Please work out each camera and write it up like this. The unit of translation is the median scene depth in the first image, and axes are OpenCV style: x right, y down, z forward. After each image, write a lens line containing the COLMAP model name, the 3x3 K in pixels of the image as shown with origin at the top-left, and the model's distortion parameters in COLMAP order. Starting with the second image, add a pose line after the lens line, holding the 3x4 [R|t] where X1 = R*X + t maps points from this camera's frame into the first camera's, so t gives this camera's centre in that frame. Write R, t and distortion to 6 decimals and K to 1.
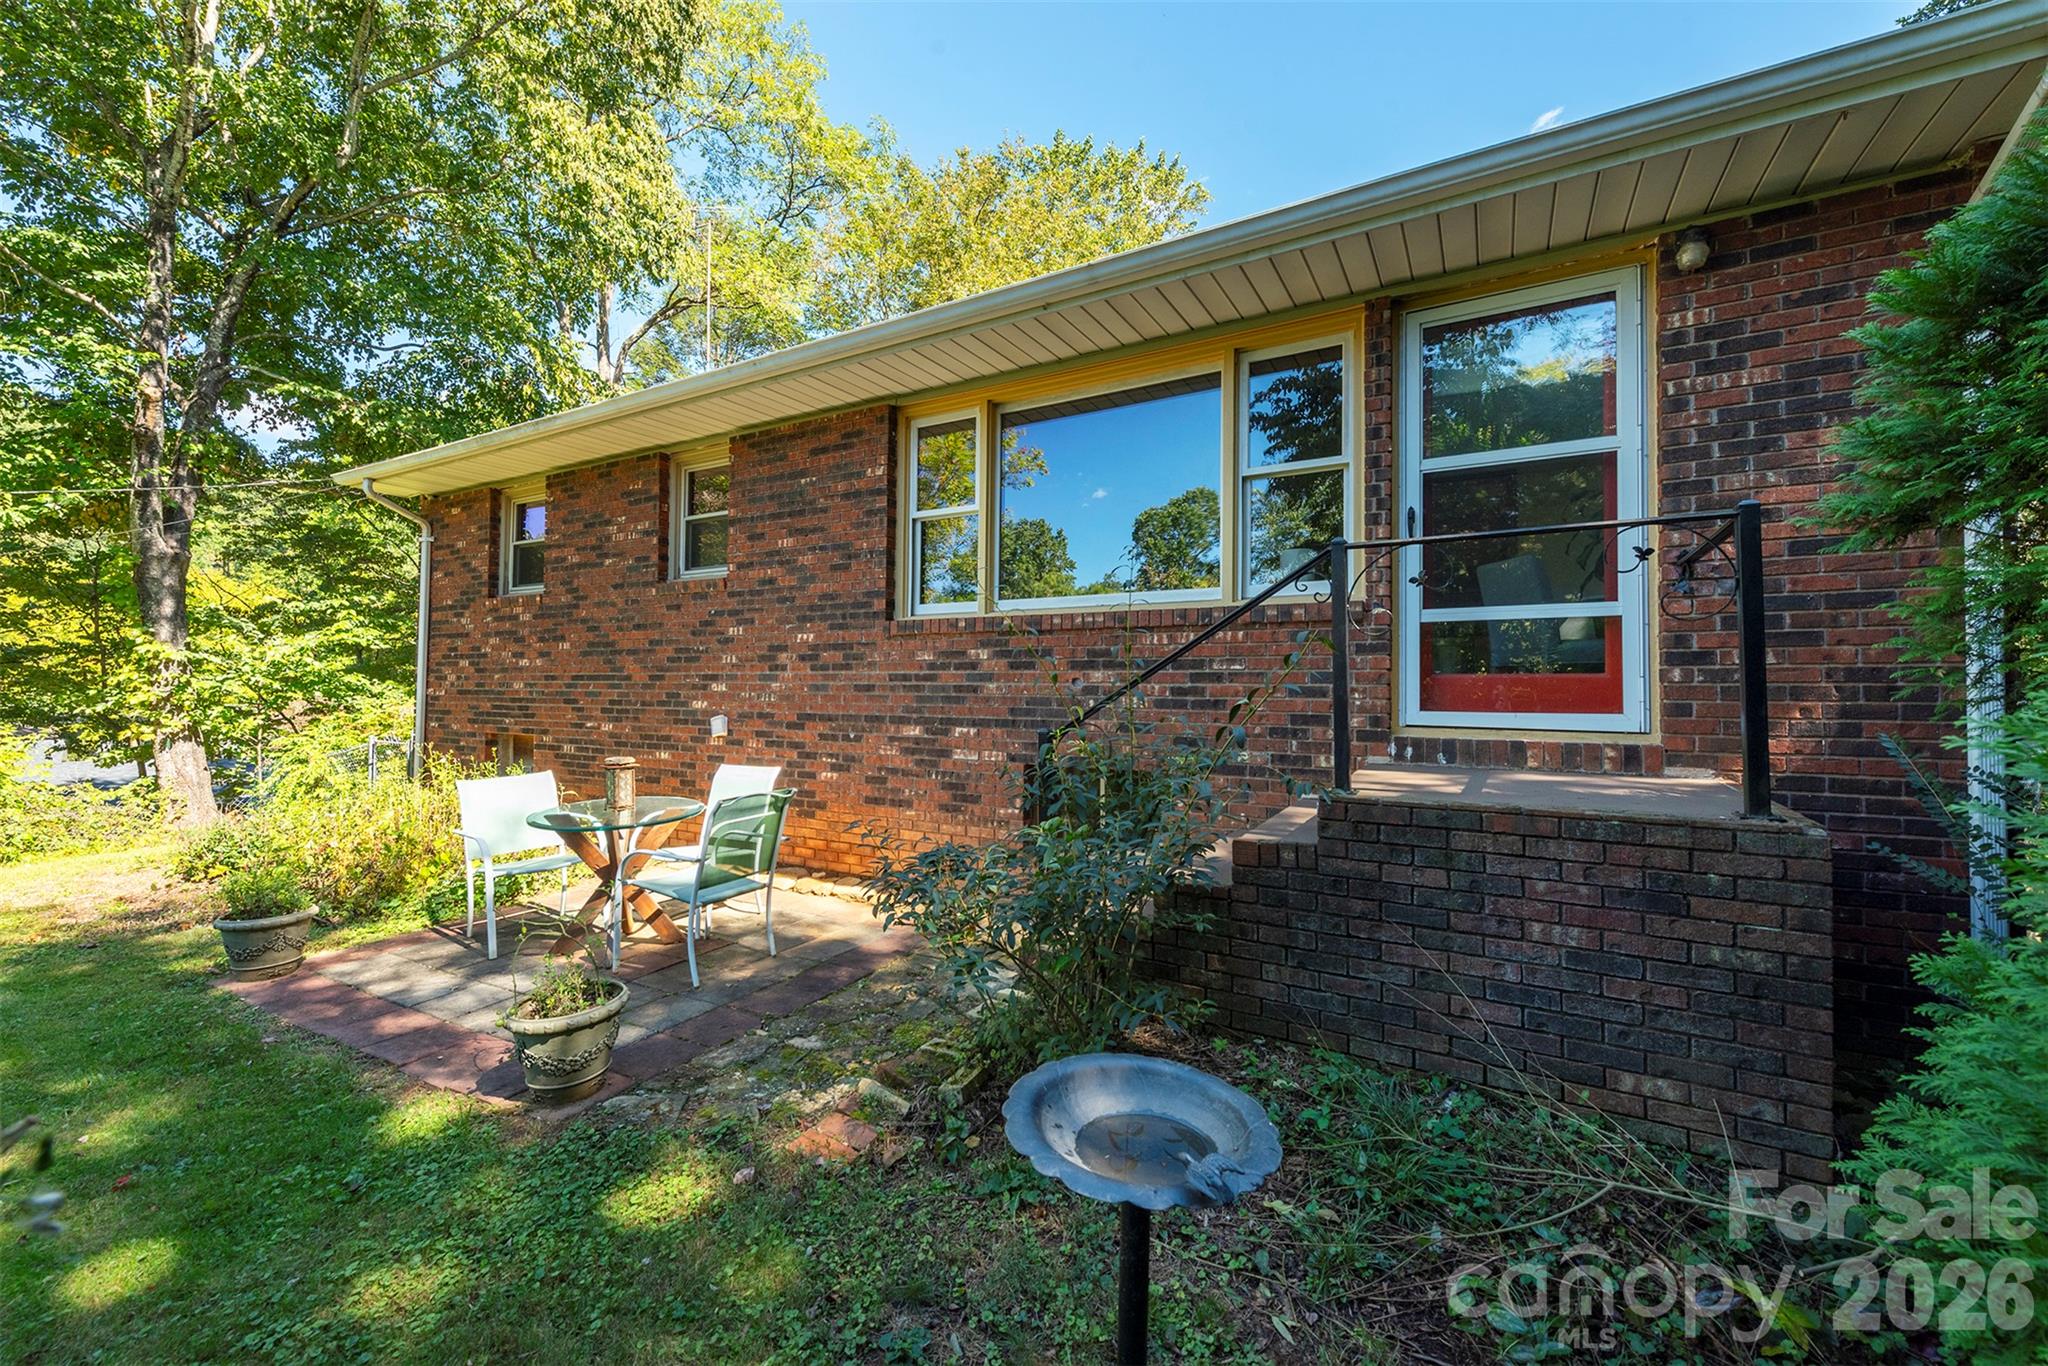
lens RADIAL K [[798.0, 0, 1021.0], [0, 798.0, 677.3], [0, 0, 1]] dist [0.002098, -0.000111]
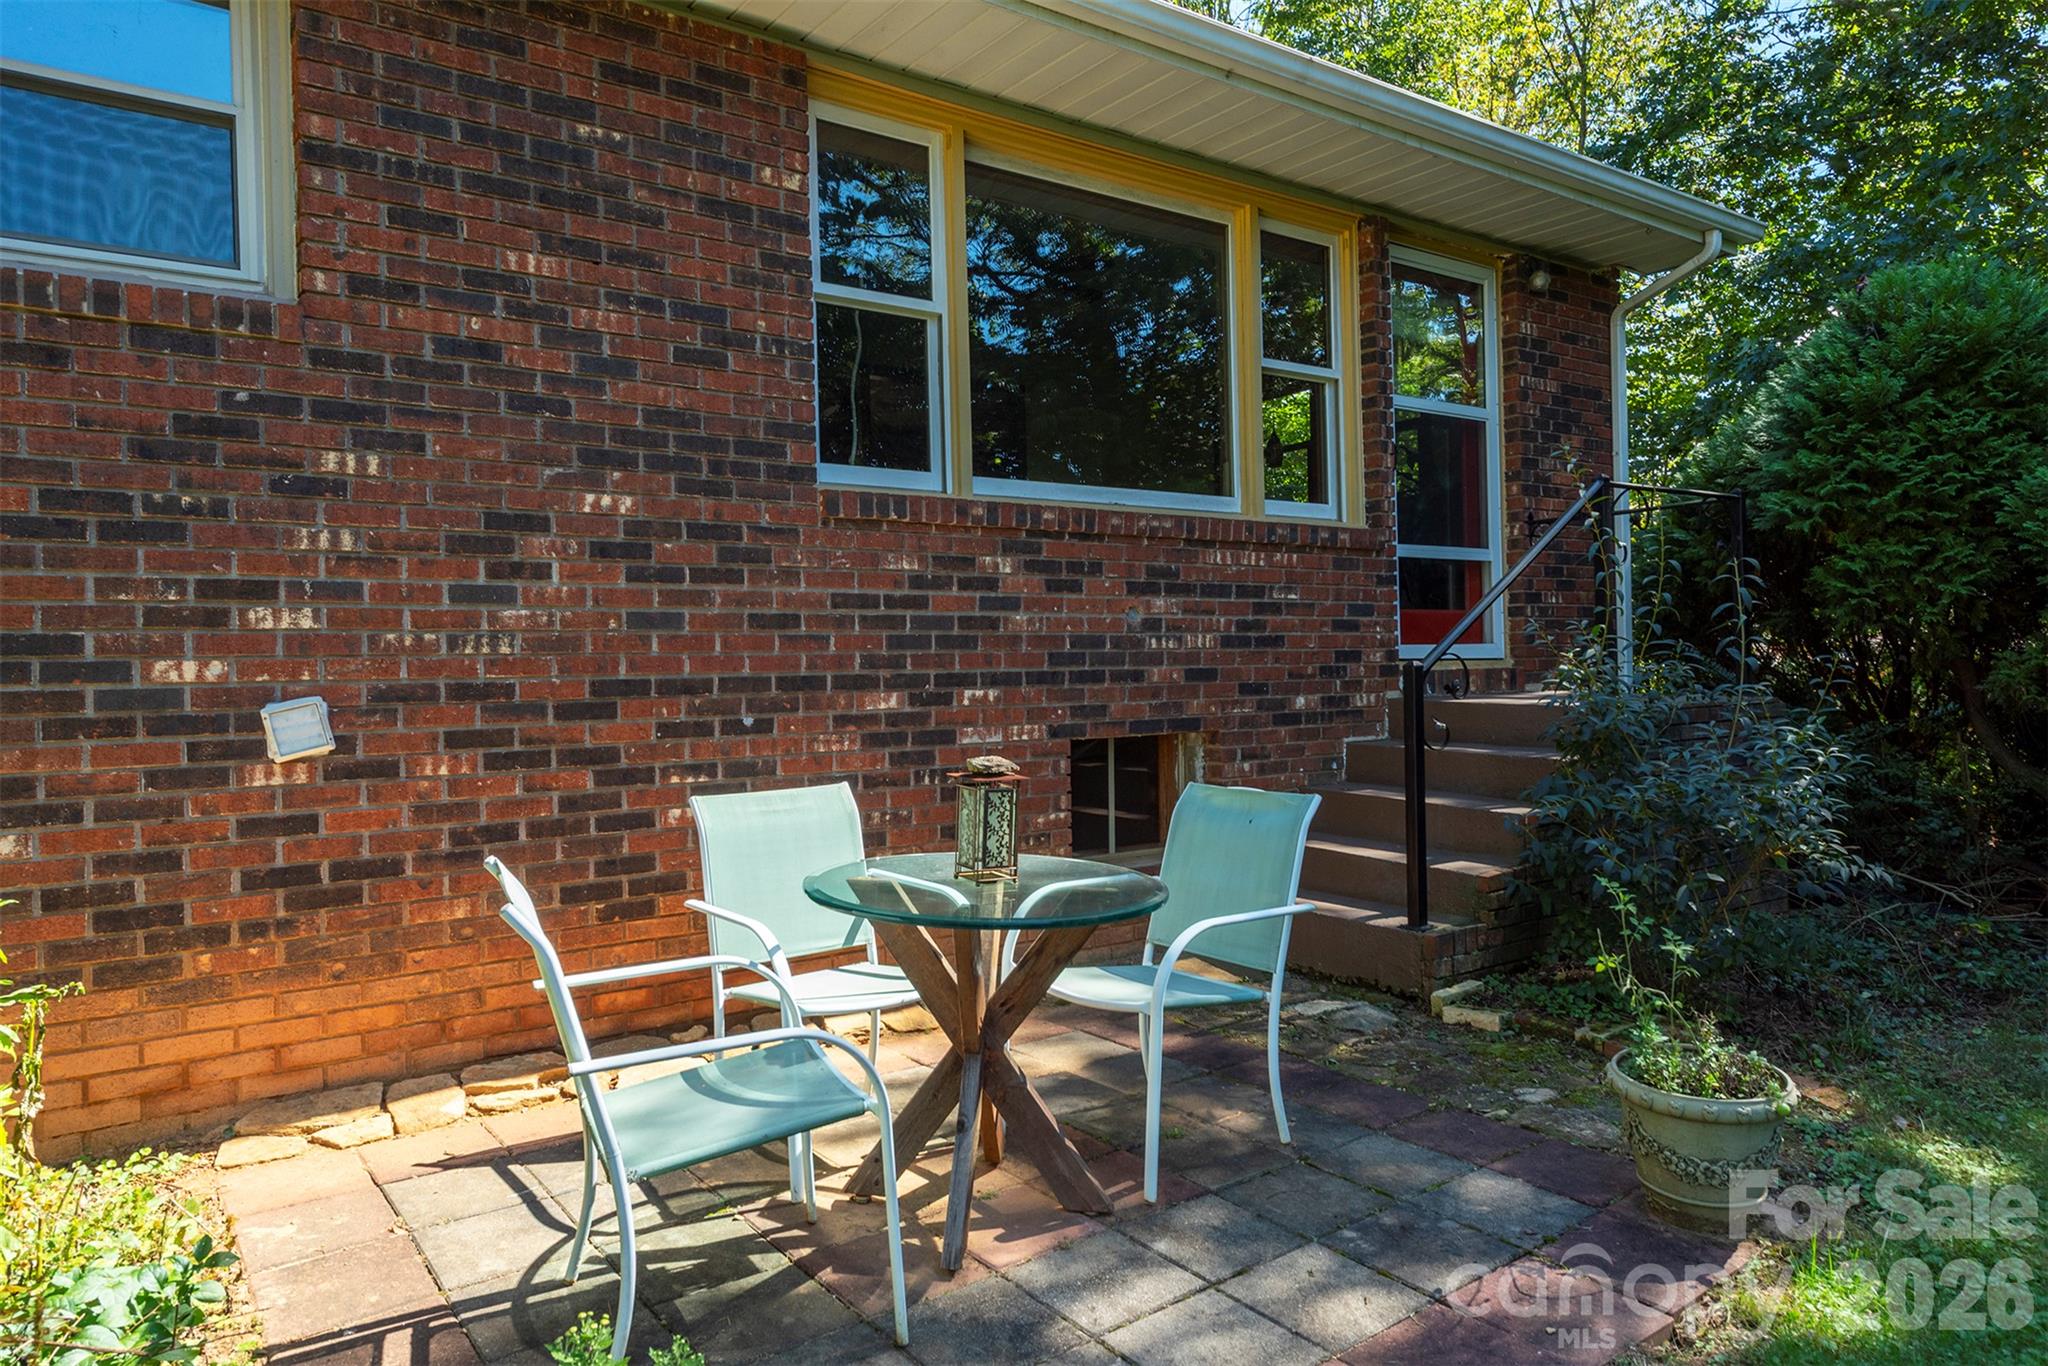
lens RADIAL K [[1349.7, 0, 1021.3], [0, 1349.7, 677.2], [0, 0, 1]] dist [0.006030, 0.000113]
pose [[0.405209, -0.024223, 0.913903, -0.928447], [0.004019, 0.999686, 0.024714, 0.029106], [-0.914215, -0.006342, 0.405179, 0.552611]]
